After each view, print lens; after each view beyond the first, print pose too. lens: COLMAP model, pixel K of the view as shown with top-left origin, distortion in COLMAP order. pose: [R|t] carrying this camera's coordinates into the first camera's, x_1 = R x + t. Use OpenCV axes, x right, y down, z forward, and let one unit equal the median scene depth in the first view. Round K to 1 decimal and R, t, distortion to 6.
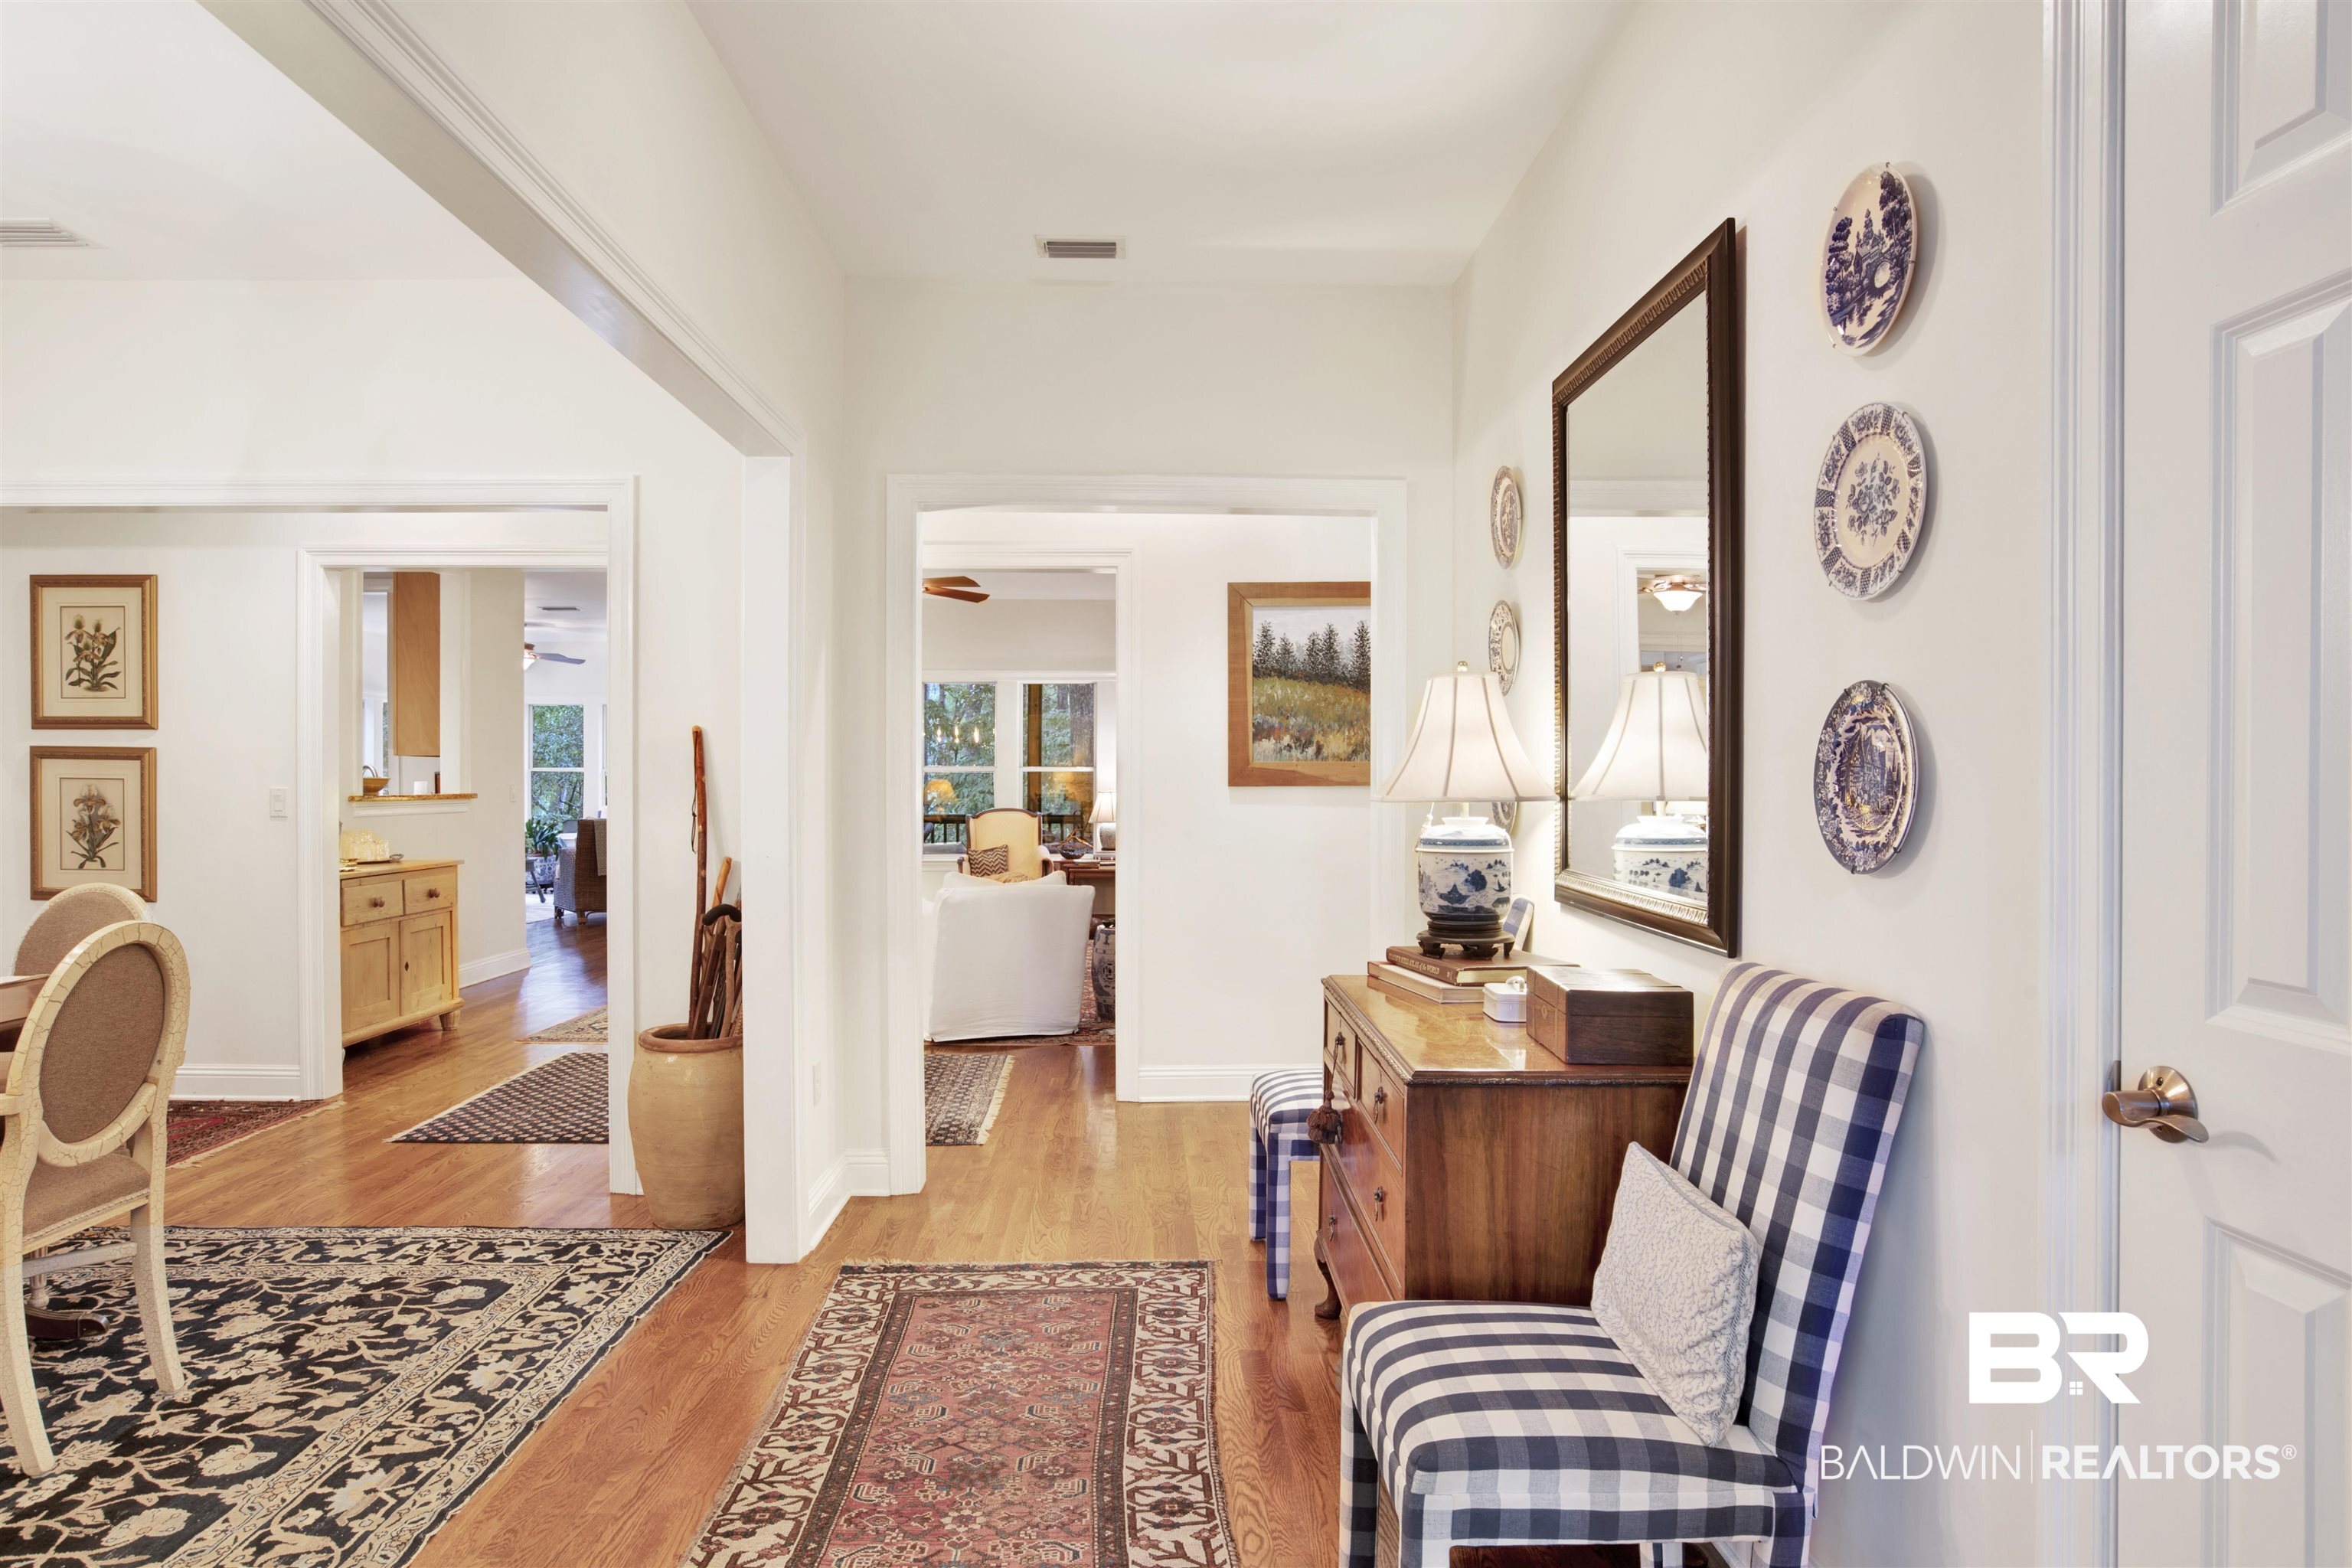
lens RADIAL K [[1358.5, 0, 1169.3], [0, 1358.5, 790.0], [0, 0, 1]] dist [-0.028280, 0.000314]
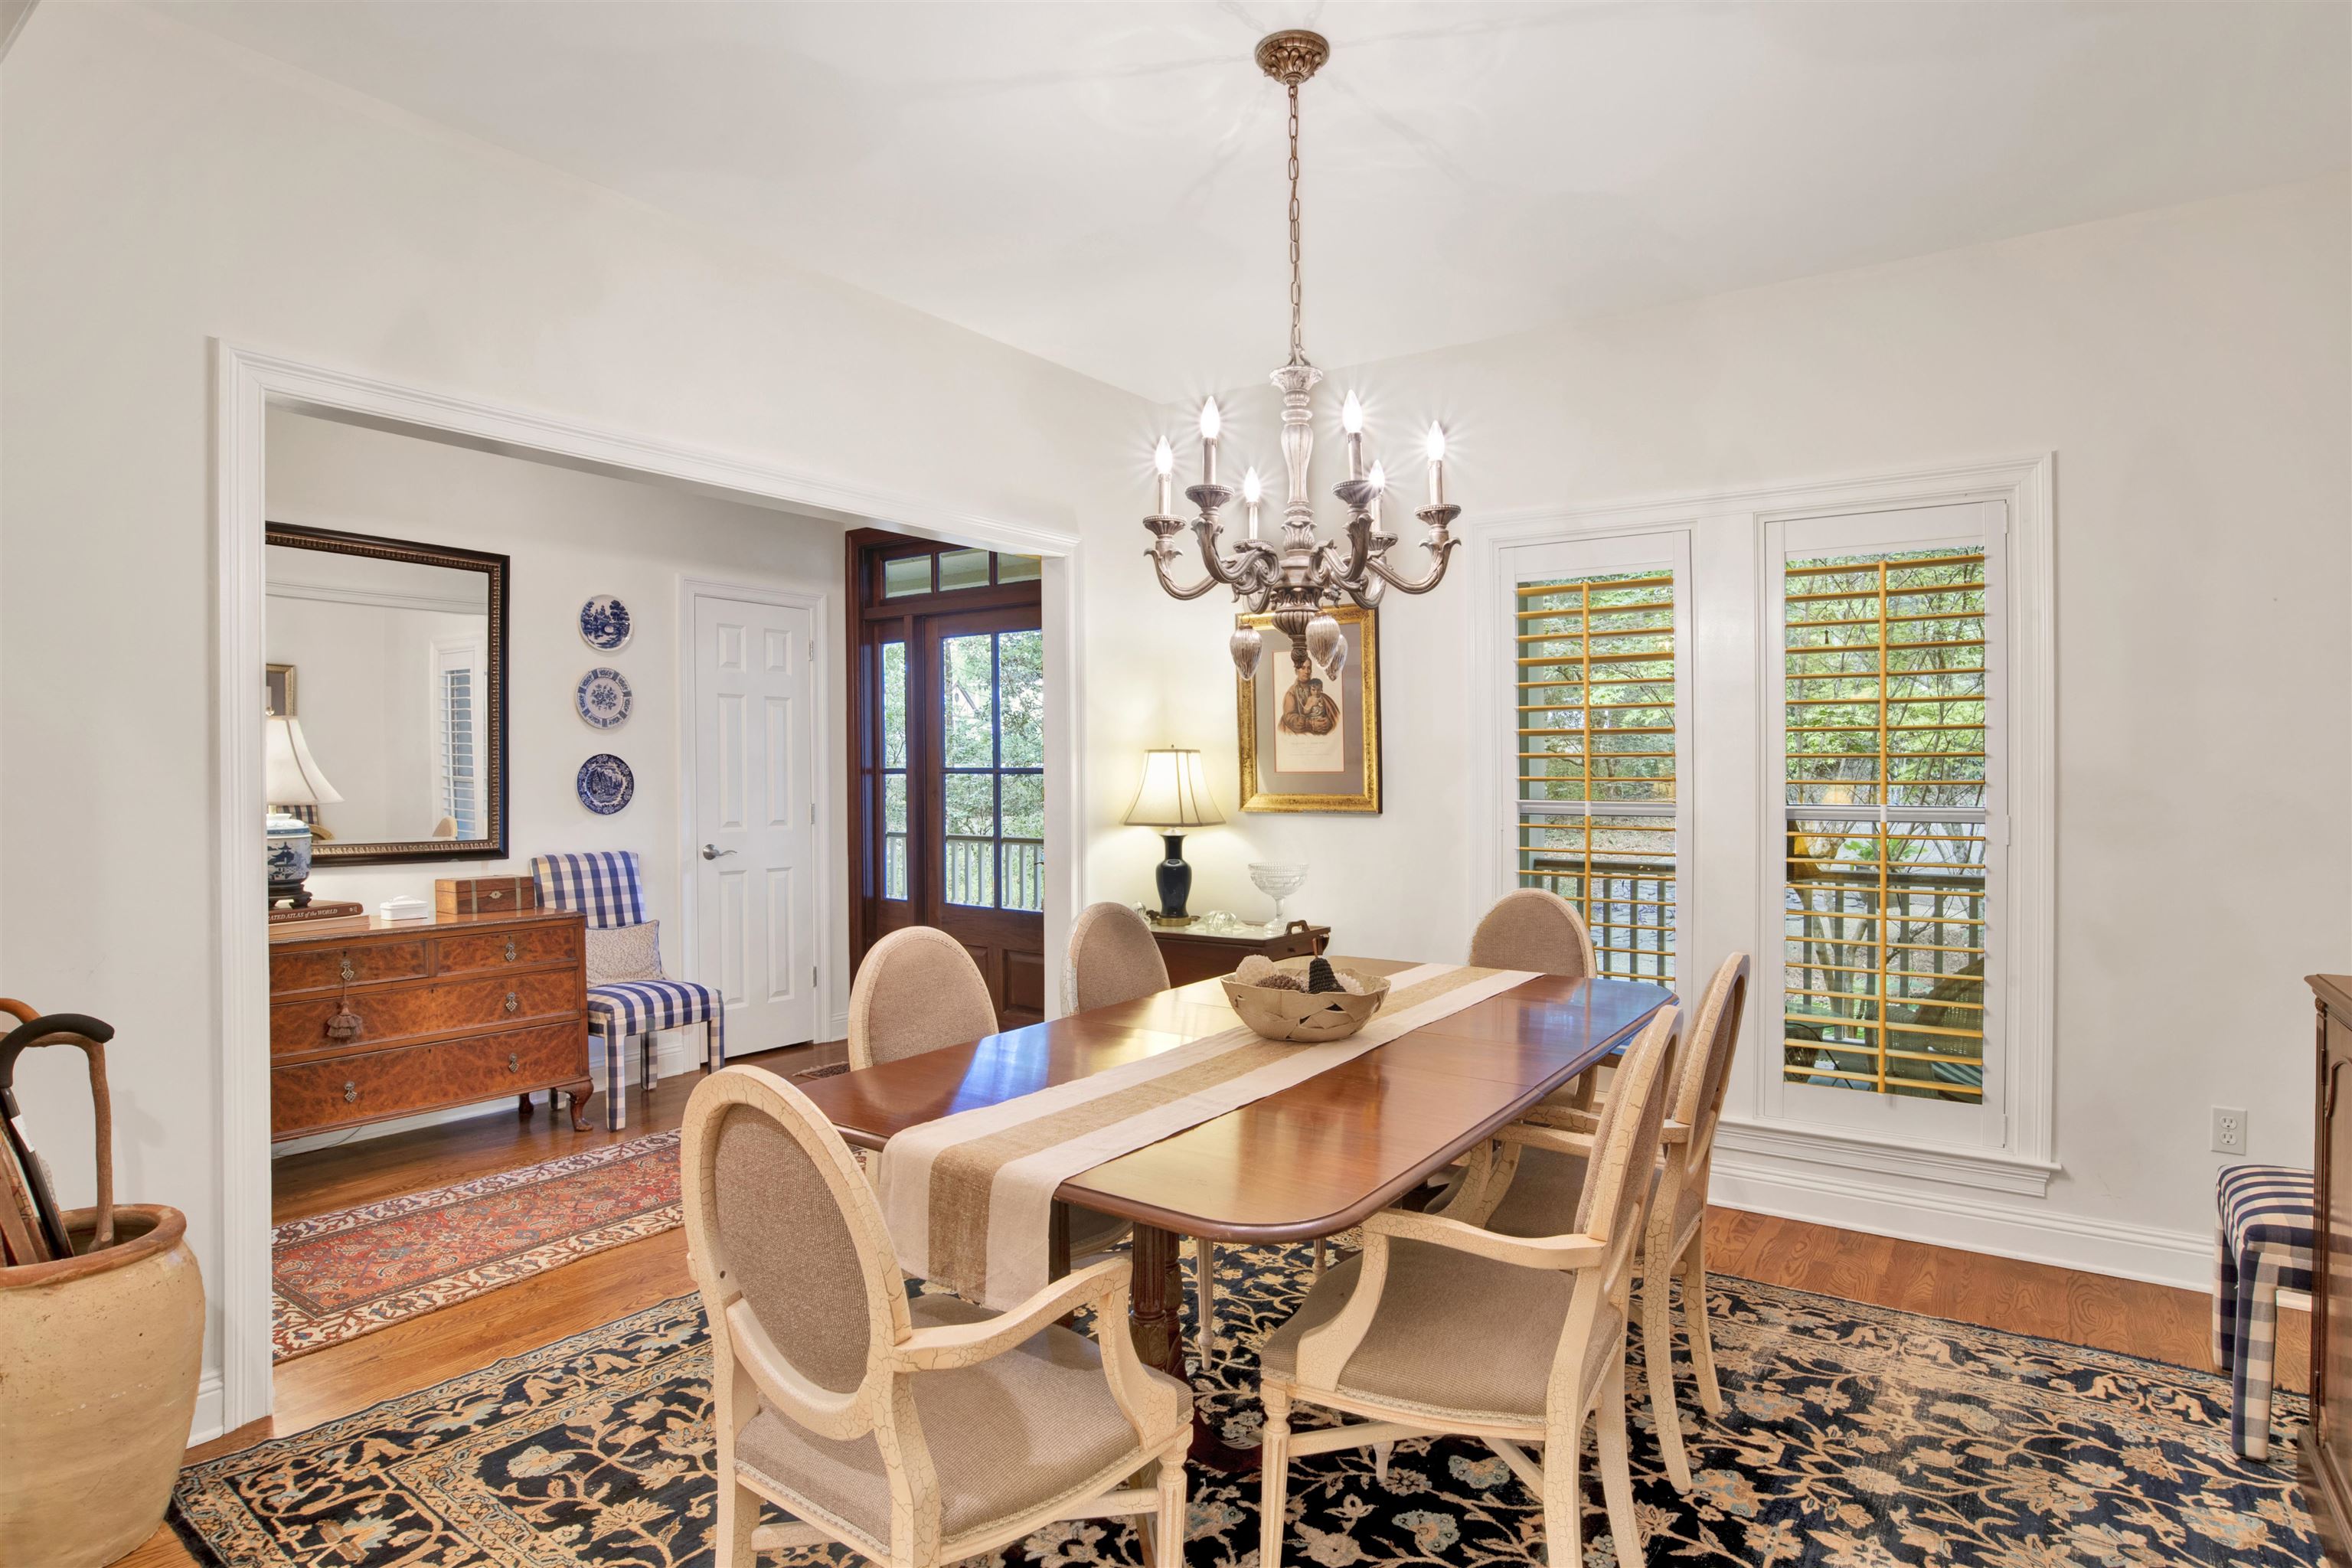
lens RADIAL K [[1235.0, 0, 1177.8], [0, 1235.0, 783.7], [0, 0, 1]] dist [-0.057008, 0.015605]
pose [[-0.788518, -0.010238, 0.614926, -1.272150], [0.001205, 0.999834, 0.018191, -0.033971], [-0.615010, 0.015085, -0.788375, 1.340389]]
